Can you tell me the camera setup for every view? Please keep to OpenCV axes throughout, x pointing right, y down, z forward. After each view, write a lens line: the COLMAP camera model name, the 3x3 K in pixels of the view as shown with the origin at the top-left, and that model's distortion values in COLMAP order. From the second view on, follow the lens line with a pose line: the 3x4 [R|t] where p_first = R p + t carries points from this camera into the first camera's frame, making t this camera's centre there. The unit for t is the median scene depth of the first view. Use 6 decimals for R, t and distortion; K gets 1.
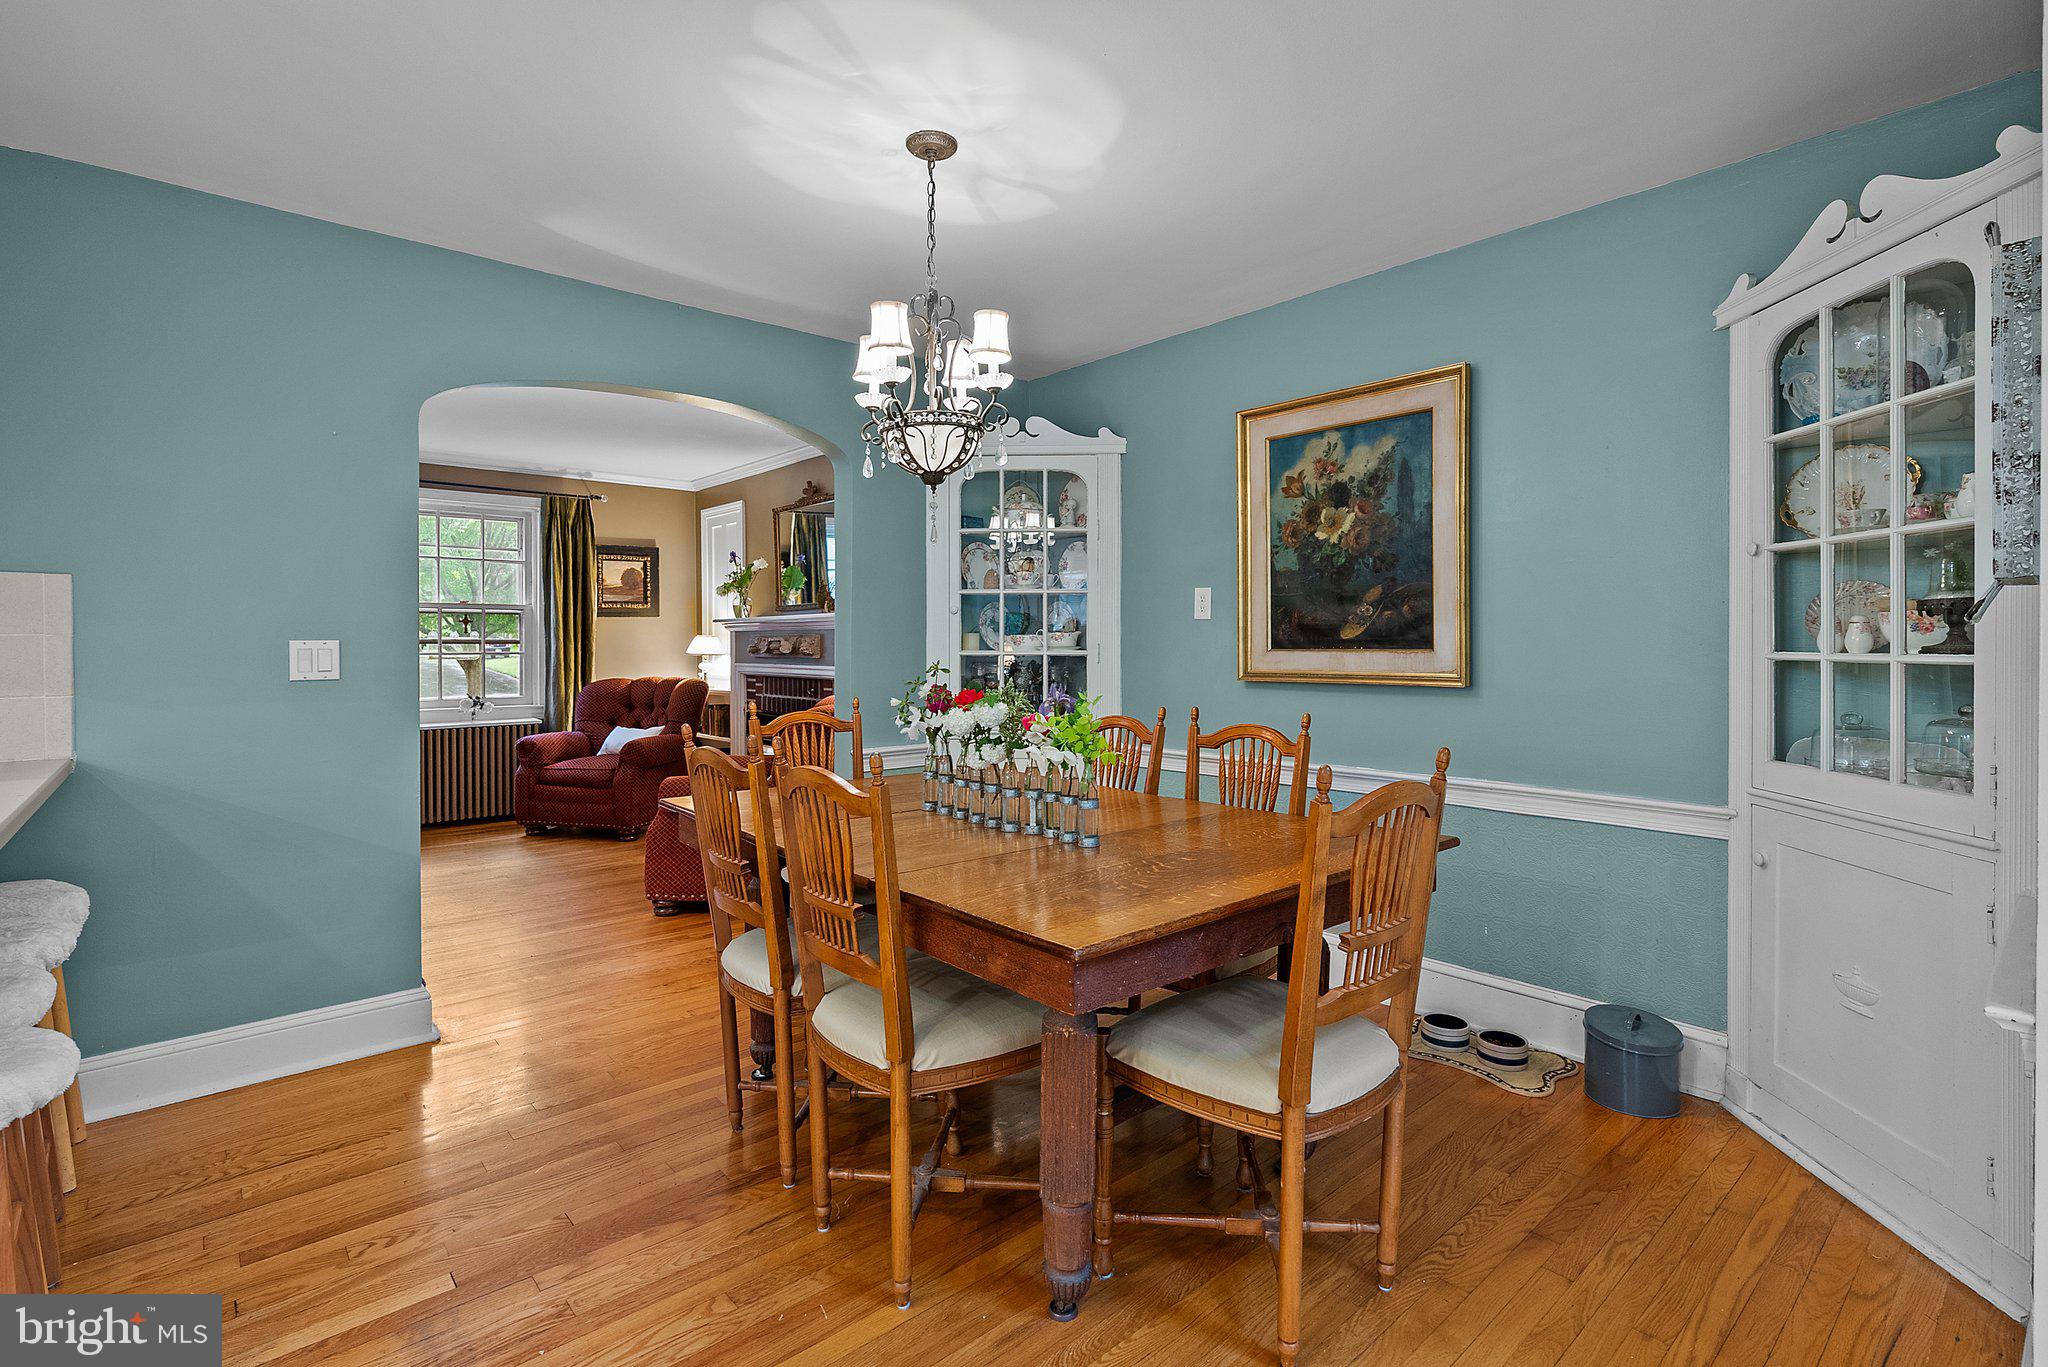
lens RADIAL K [[961.0, 0, 1025.3], [0, 961.0, 653.4], [0, 0, 1]] dist [-0.011214, 0.005112]
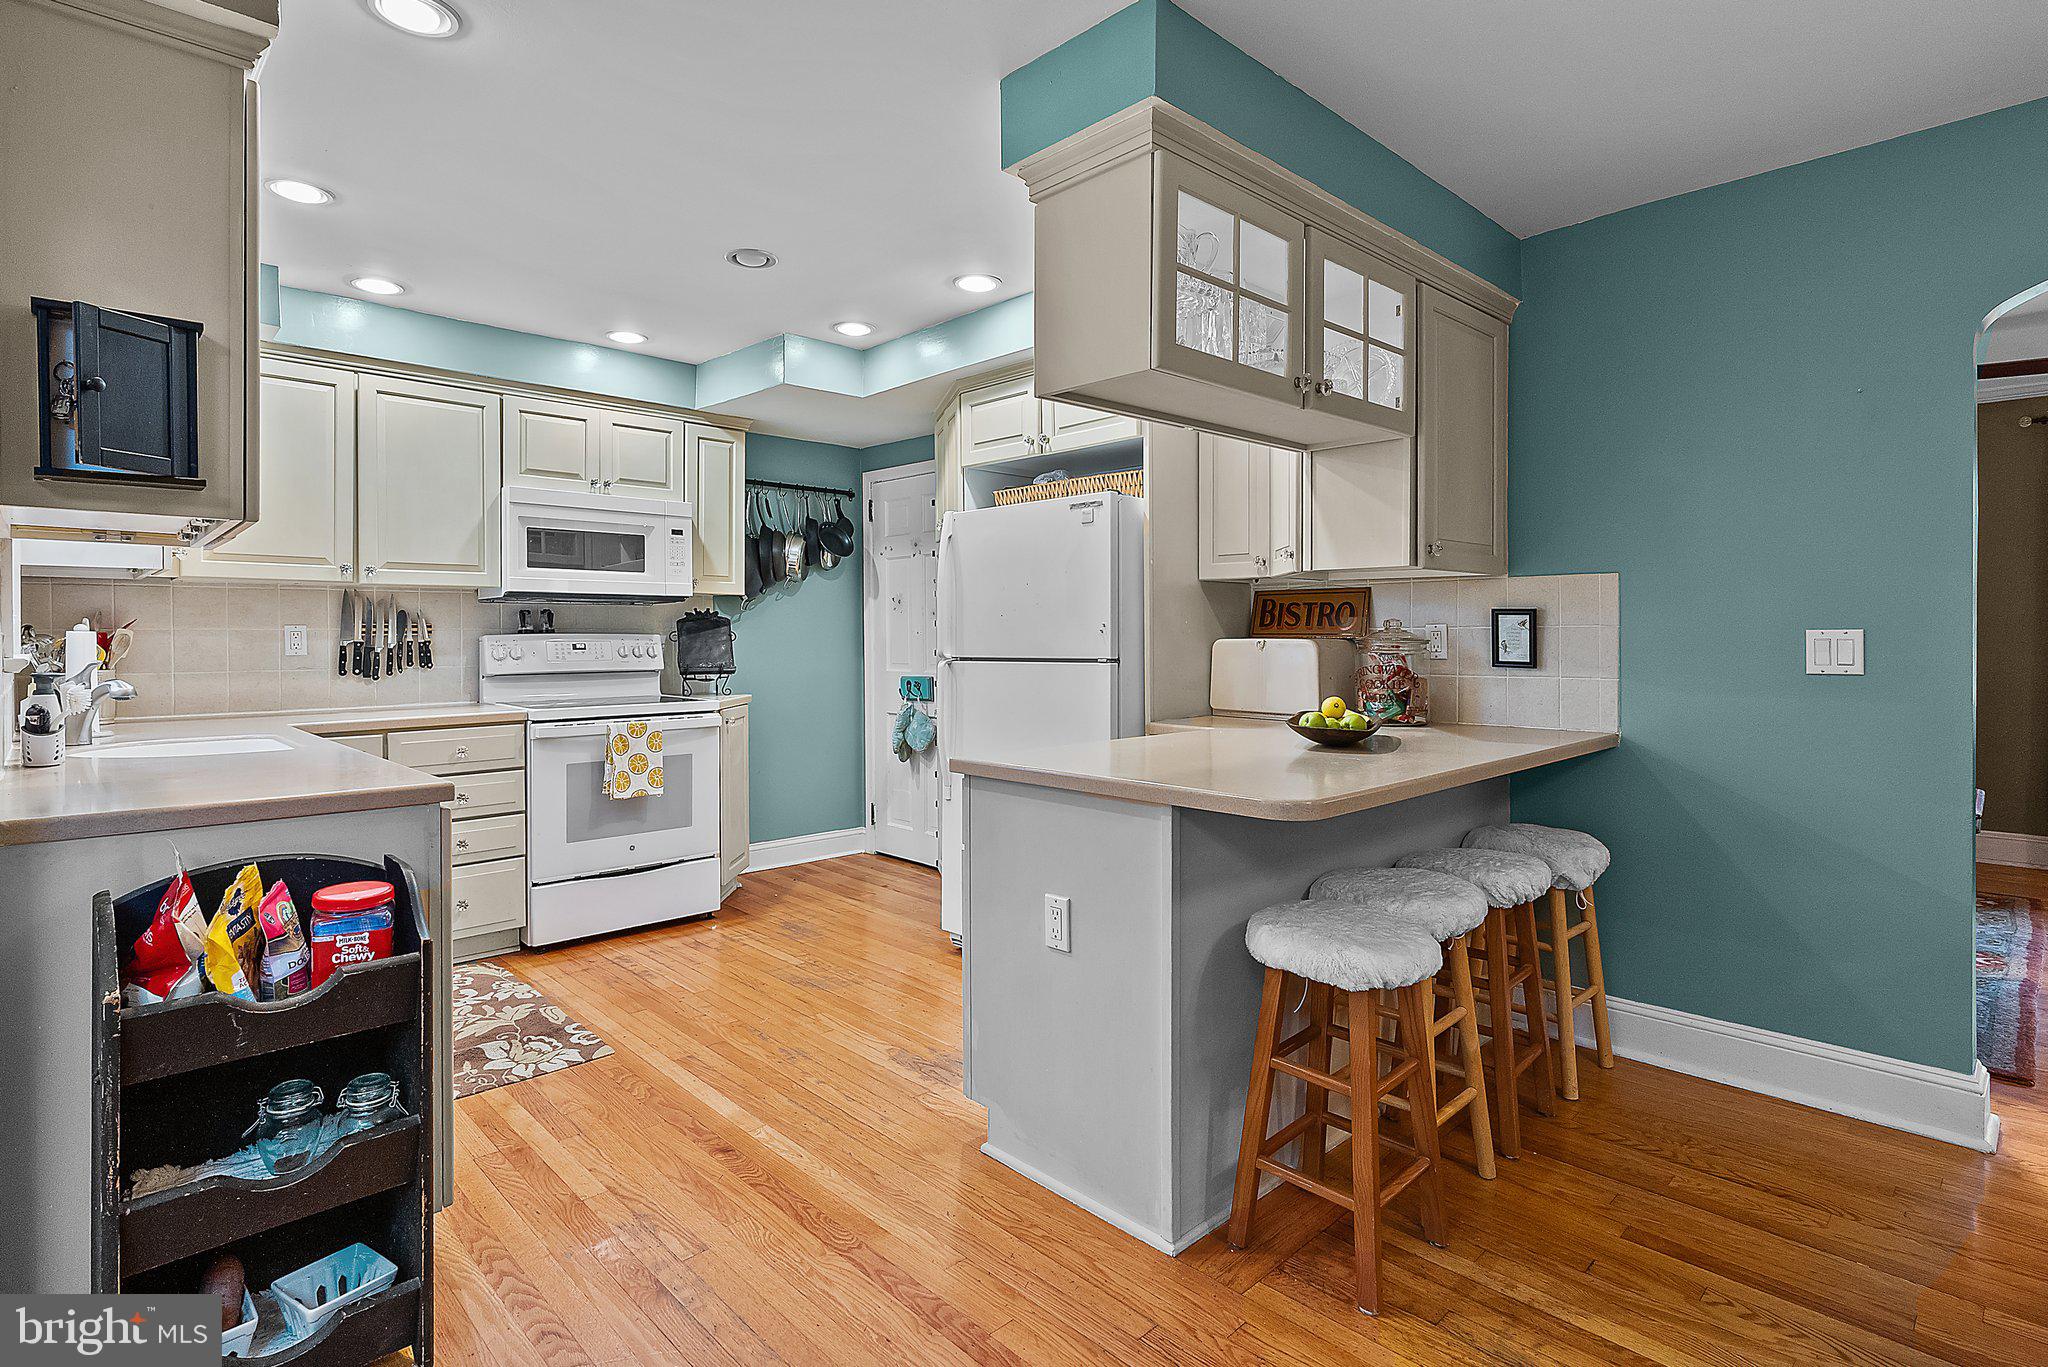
lens RADIAL K [[1015.9, 0, 1021.2], [0, 1015.9, 643.6], [0, 0, 1]] dist [-0.006493, 0.001146]
pose [[0.045263, 0.009610, -0.998929, 0.138565], [-0.008966, 0.999917, 0.009213, -0.002142], [0.998935, 0.008539, 0.045345, 0.175134]]
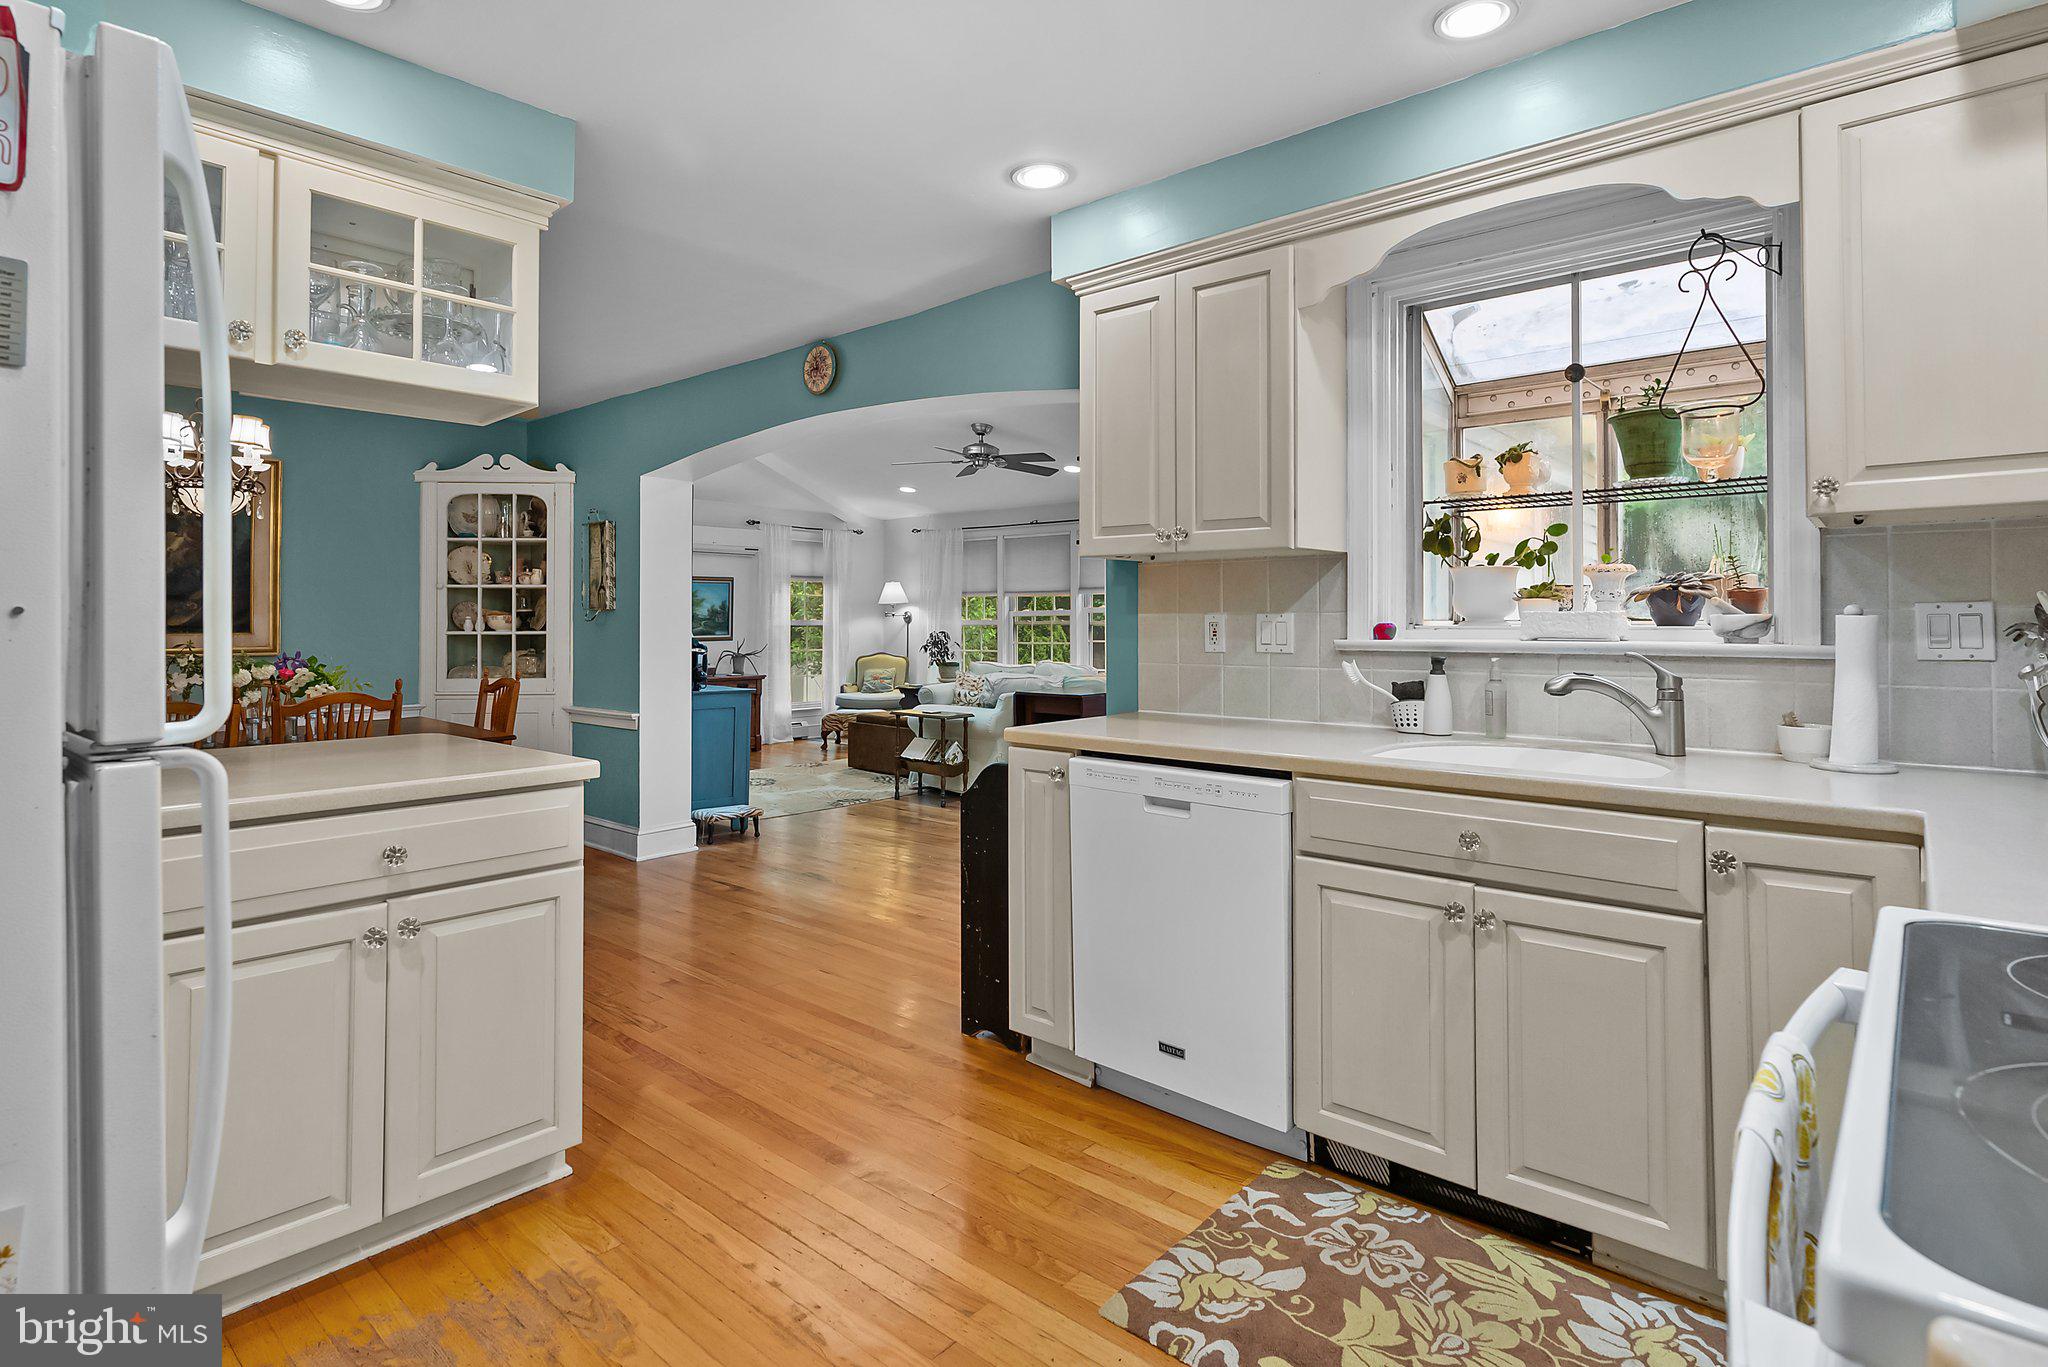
lens RADIAL K [[1015.9, 0, 1025.5], [0, 1015.9, 613.5], [0, 0, 1]] dist [-0.006493, 0.001146]
pose [[-0.130663, 0.011519, 0.991360, -1.345196], [0.014978, 0.999841, -0.009644, 0.000931], [-0.991314, 0.013588, -0.130815, -0.047585]]
